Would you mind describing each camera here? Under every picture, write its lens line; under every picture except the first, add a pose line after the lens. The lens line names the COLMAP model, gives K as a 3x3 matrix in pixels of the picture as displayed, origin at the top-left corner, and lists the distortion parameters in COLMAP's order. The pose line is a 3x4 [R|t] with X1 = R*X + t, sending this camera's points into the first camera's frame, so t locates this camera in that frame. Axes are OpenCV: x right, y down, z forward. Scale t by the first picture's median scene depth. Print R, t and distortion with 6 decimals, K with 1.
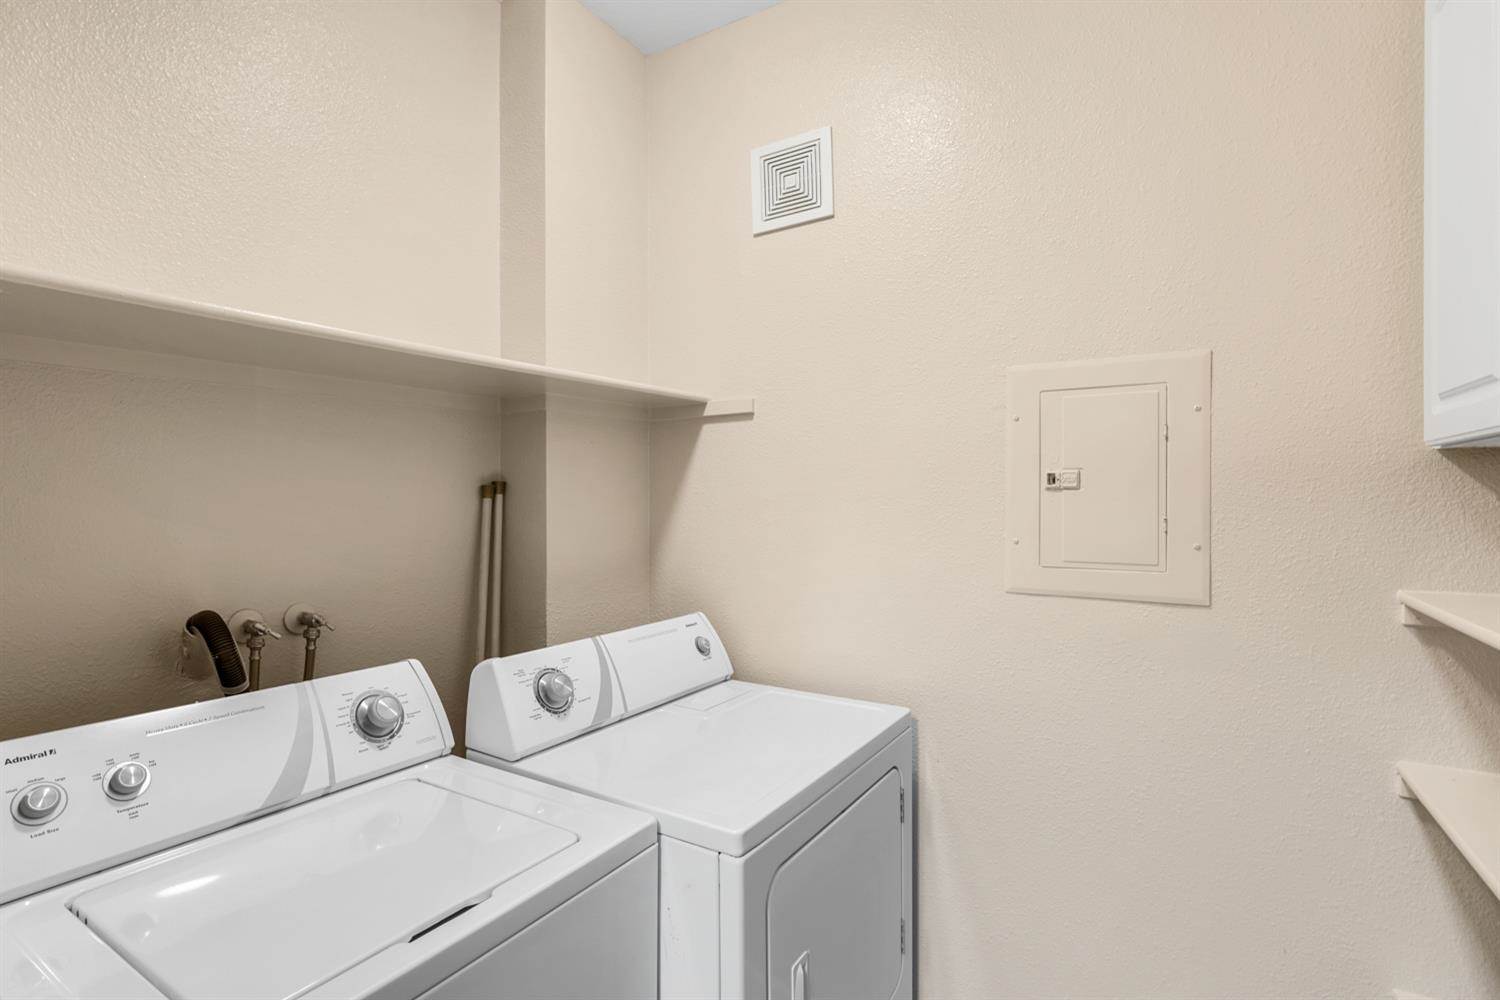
lens RADIAL K [[710.8, 0, 746.2], [0, 710.8, 515.4], [0, 0, 1]] dist [-0.000712, 0.000065]
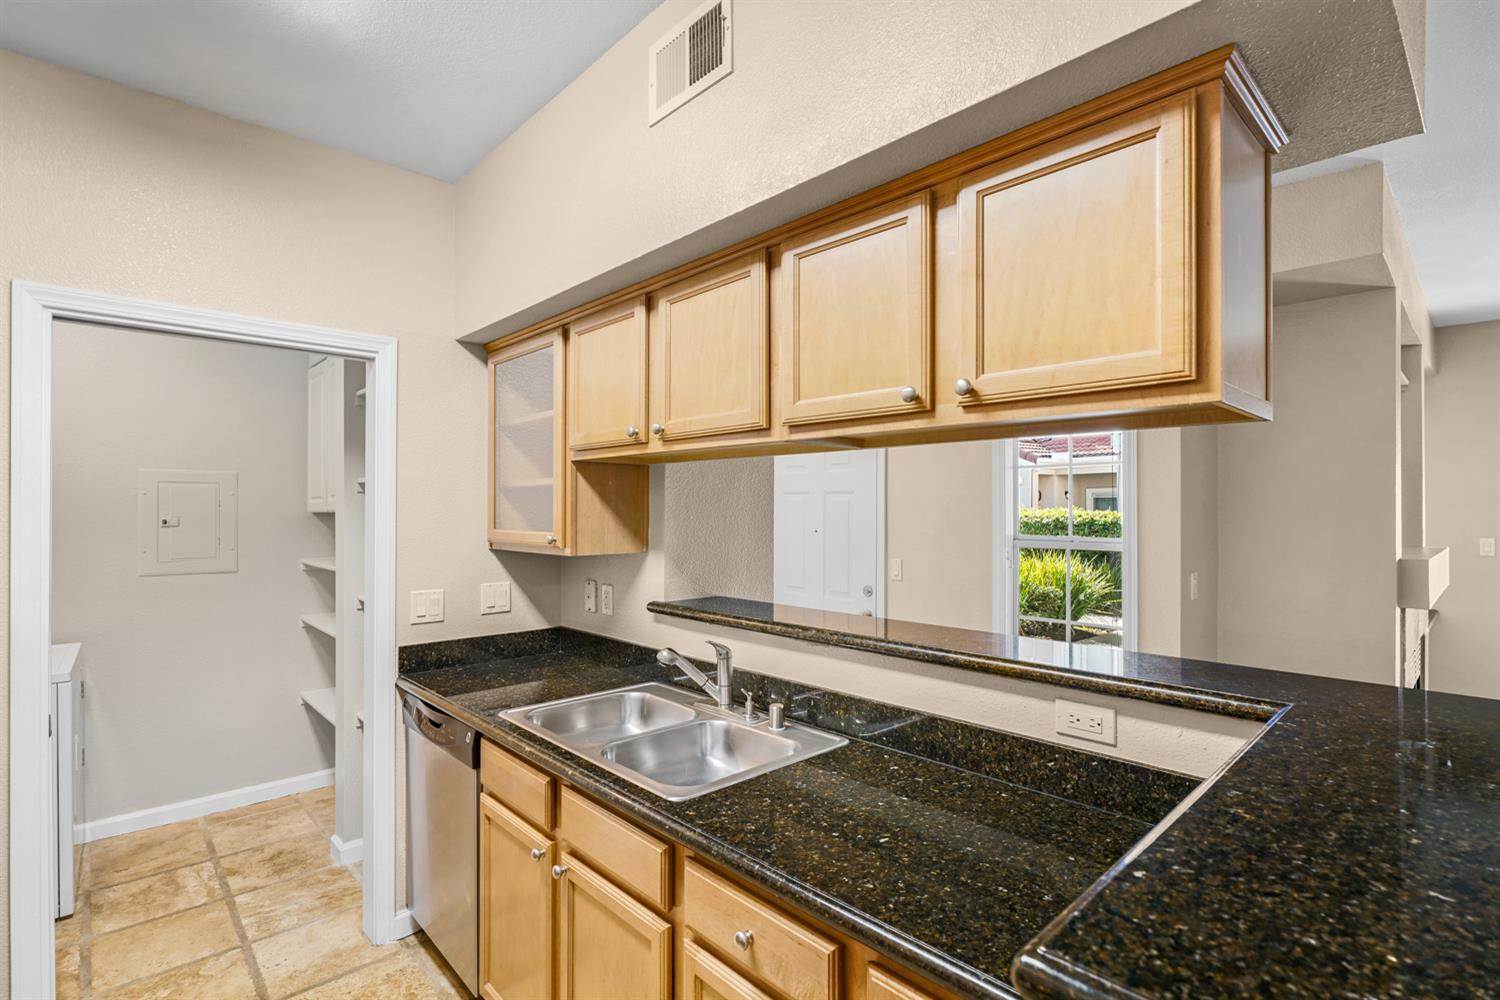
lens RADIAL K [[710.8, 0, 746.2], [0, 710.8, 515.4], [0, 0, 1]] dist [-0.000712, 0.000065]
pose [[0.253951, -0.003189, 0.967212, -1.251963], [0.012596, 0.999921, -0.000010, -0.049557], [-0.967135, 0.012185, 0.253971, -1.315662]]
